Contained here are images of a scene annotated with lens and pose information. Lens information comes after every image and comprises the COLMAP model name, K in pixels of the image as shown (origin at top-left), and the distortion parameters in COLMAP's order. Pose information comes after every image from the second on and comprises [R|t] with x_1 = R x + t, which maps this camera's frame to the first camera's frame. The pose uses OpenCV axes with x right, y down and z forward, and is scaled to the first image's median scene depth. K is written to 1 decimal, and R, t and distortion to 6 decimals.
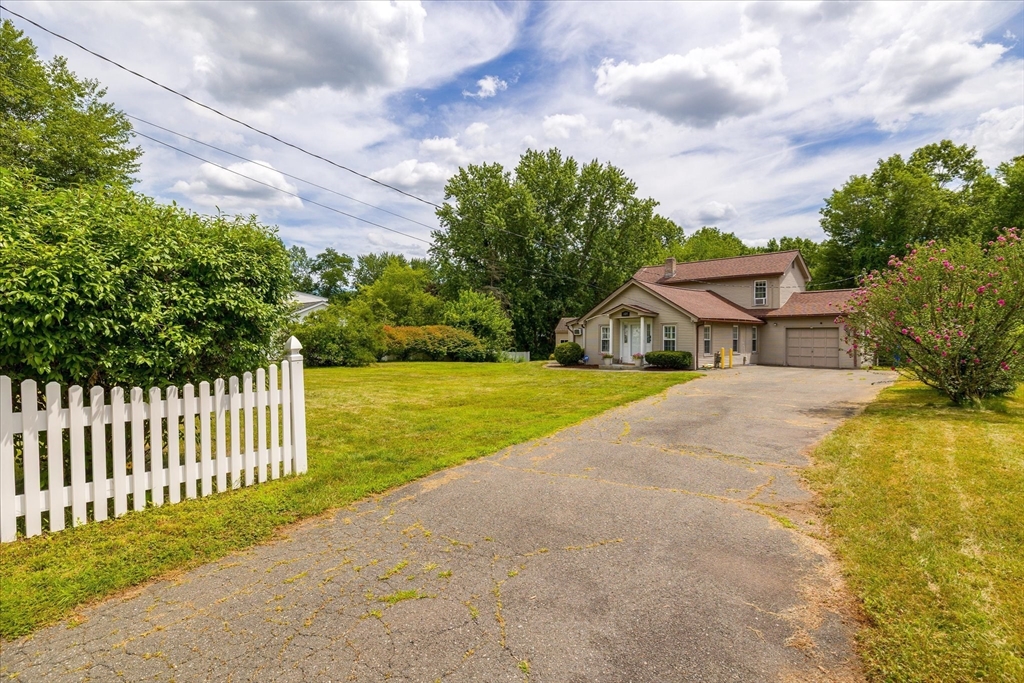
lens RADIAL K [[497.8, 0, 508.0], [0, 497.8, 342.3], [0, 0, 1]] dist [0.001076, 0.000034]
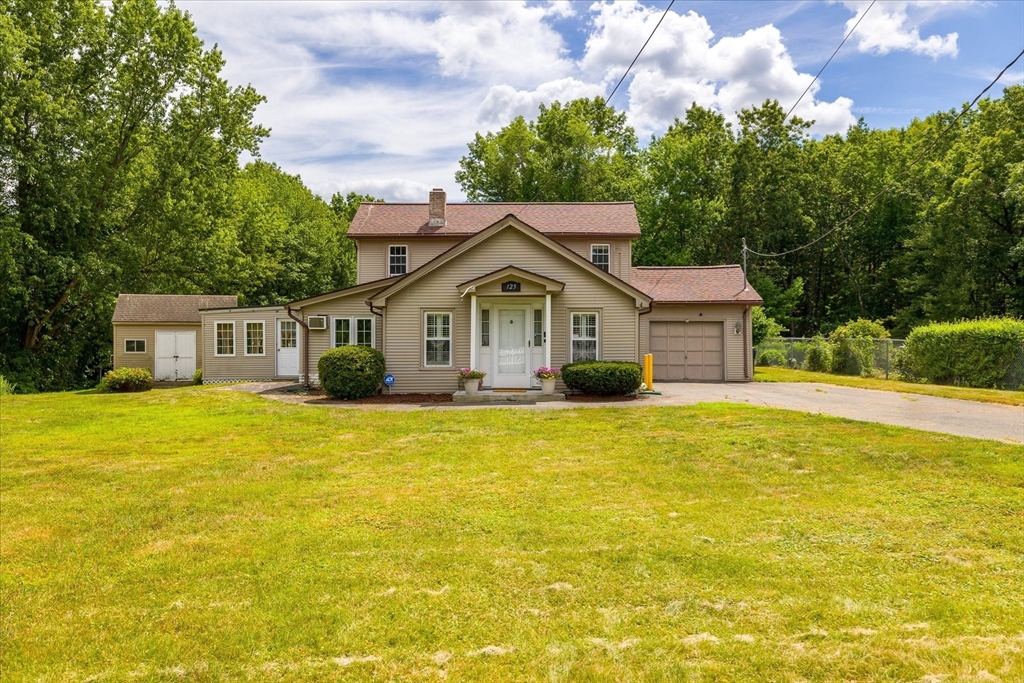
lens RADIAL K [[805.6, 0, 512.0], [0, 805.6, 341.5], [0, 0, 1]] dist [0.003330, 0.001126]
pose [[0.706779, -0.003729, 0.707424, -0.144100], [0.012446, 0.999897, -0.007164, 0.001033], [-0.707325, 0.013867, 0.706753, 0.179087]]
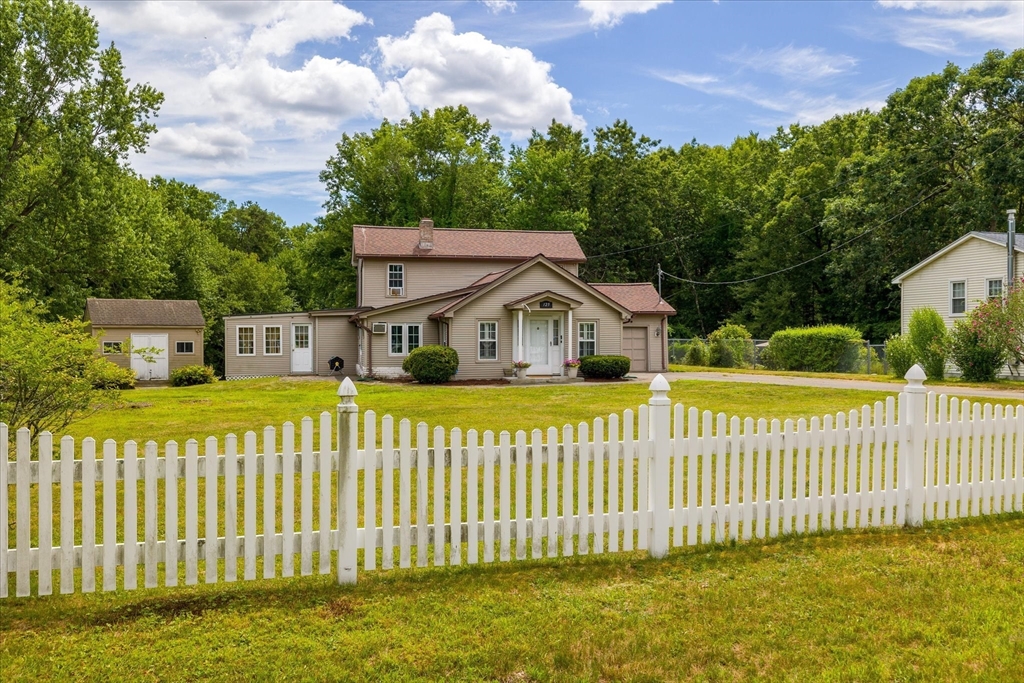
lens RADIAL K [[944.7, 0, 512.0], [0, 944.7, 341.5], [0, 0, 1]] dist [-0.002631, 0.001915]
pose [[0.502155, -0.004540, 0.864766, -0.418784], [0.016789, 0.999849, -0.004500, 0.000411], [-0.864615, 0.016778, 0.502155, 0.146012]]
